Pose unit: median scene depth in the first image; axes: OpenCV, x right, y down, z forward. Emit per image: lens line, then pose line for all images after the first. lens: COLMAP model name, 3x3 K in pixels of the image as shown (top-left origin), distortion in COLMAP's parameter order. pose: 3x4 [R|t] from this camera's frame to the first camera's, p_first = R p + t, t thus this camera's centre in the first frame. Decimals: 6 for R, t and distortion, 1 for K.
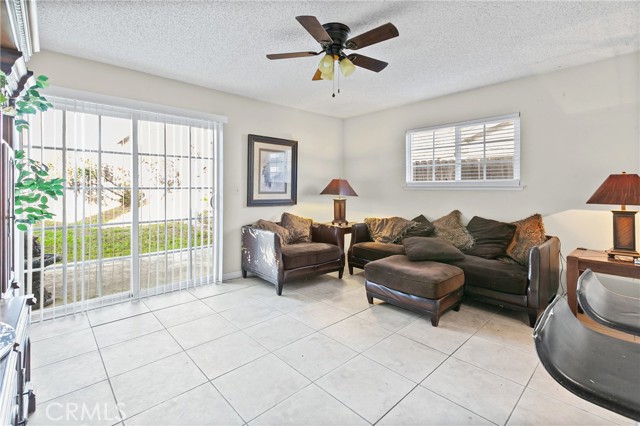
lens RADIAL K [[290.1, 0, 316.6], [0, 290.1, 186.8], [0, 0, 1]] dist [0.000188, 0.001931]
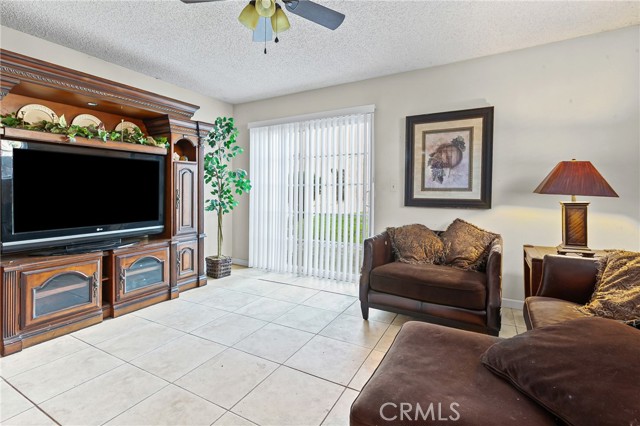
lens RADIAL K [[290.1, 0, 318.1], [0, 290.1, 193.6], [0, 0, 1]] dist [0.000188, 0.001931]
pose [[0.324075, 0.003507, -0.946025, 0.436549], [0.005520, 0.999969, 0.005598, 0.025507], [0.946015, -0.007036, 0.324046, 0.489522]]
